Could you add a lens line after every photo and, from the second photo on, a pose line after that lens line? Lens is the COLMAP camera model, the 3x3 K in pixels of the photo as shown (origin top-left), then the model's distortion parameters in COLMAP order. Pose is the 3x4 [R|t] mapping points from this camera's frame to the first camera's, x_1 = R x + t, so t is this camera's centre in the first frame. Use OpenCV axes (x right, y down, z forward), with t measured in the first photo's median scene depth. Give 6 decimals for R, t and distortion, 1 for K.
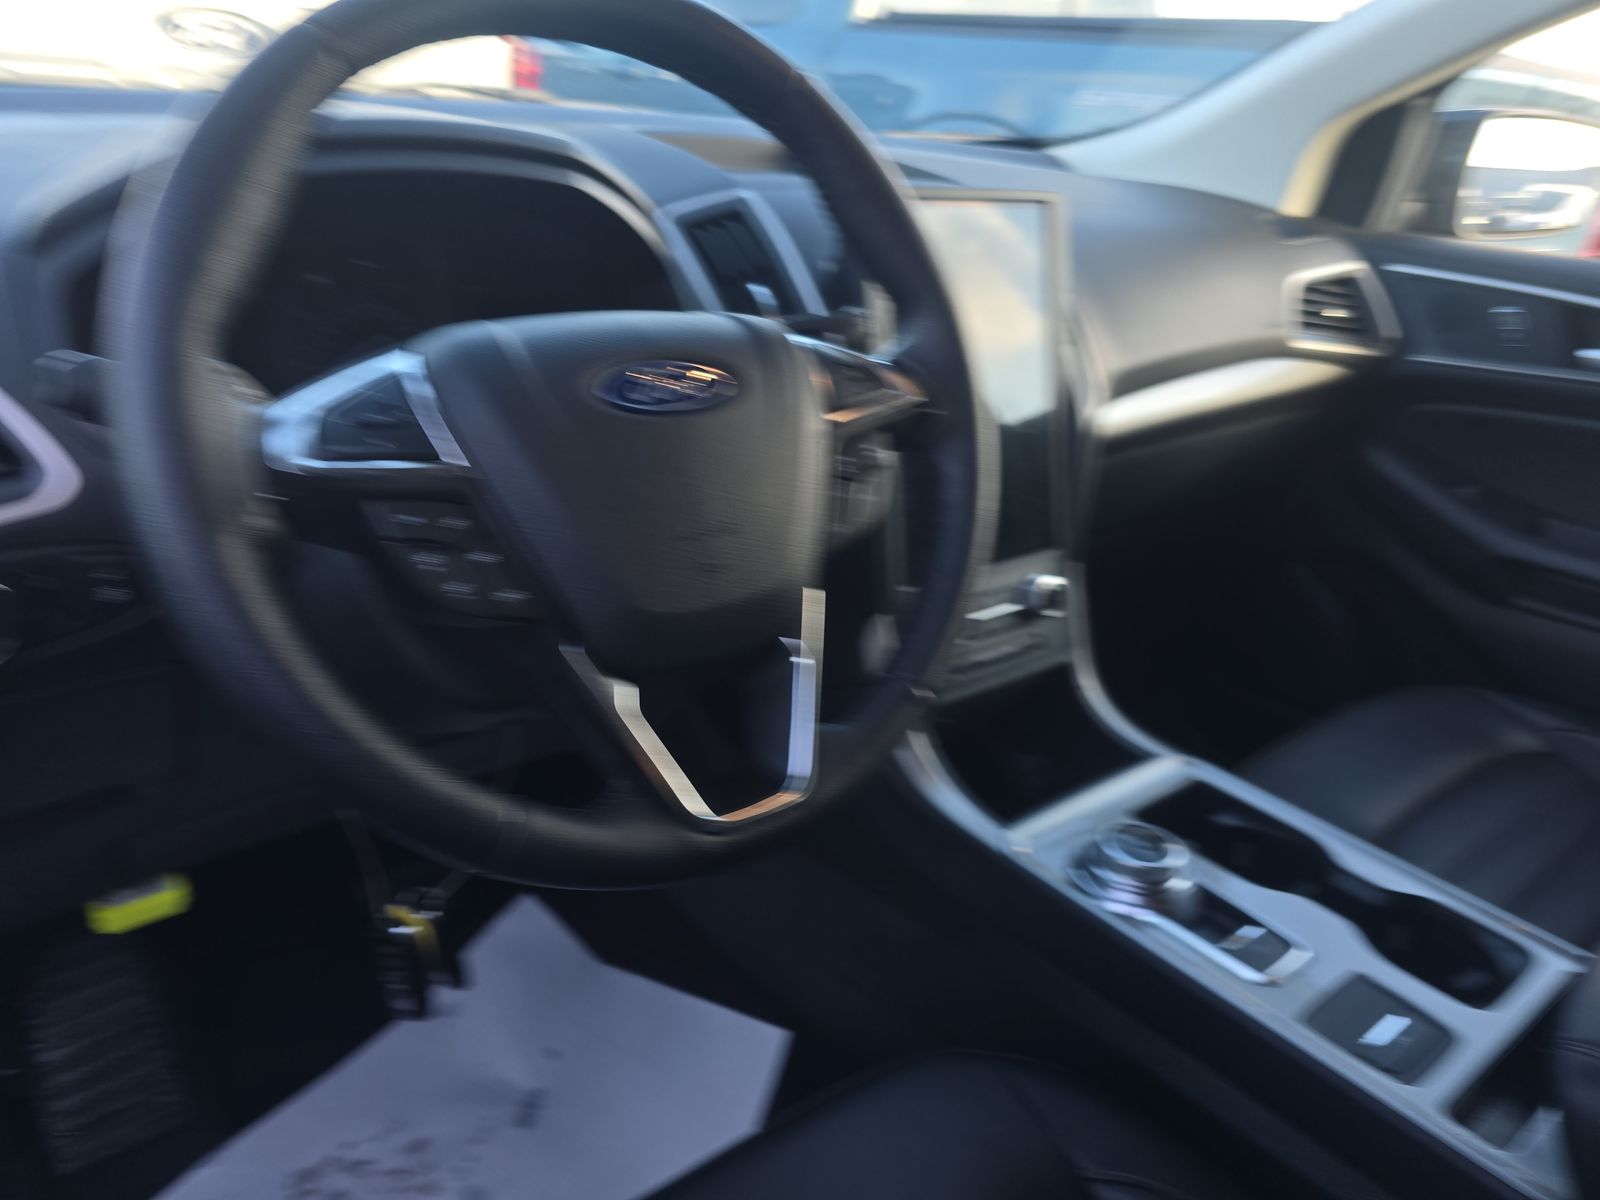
lens RADIAL K [[1097.4, 0, 800.0], [0, 1097.4, 600.0], [0, 0, 1]] dist [0.001148, -0.000300]
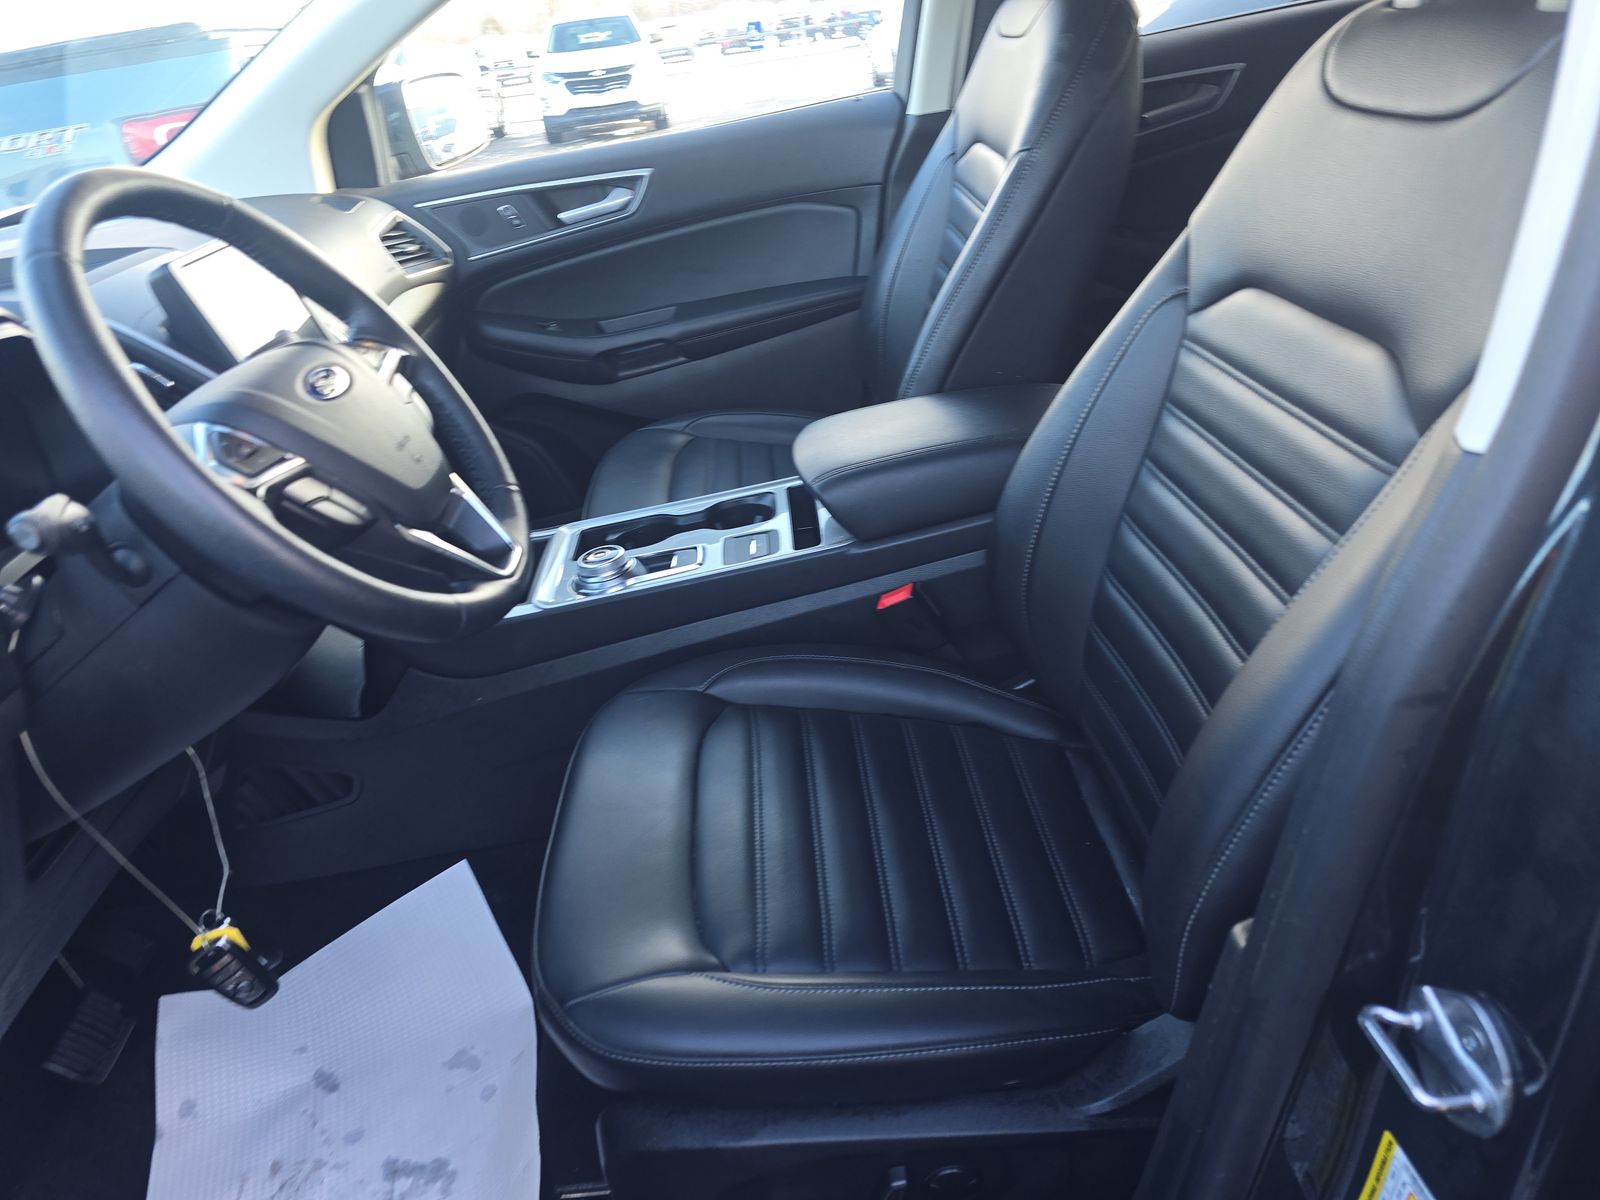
lens RADIAL K [[1097.4, 0, 800.0], [0, 1097.4, 600.0], [0, 0, 1]] dist [0.001148, -0.000300]
pose [[0.555417, -0.539414, 0.632886, -0.423102], [0.518468, 0.819664, 0.243602, 0.018318], [-0.650156, 0.192830, 0.734924, -0.287258]]
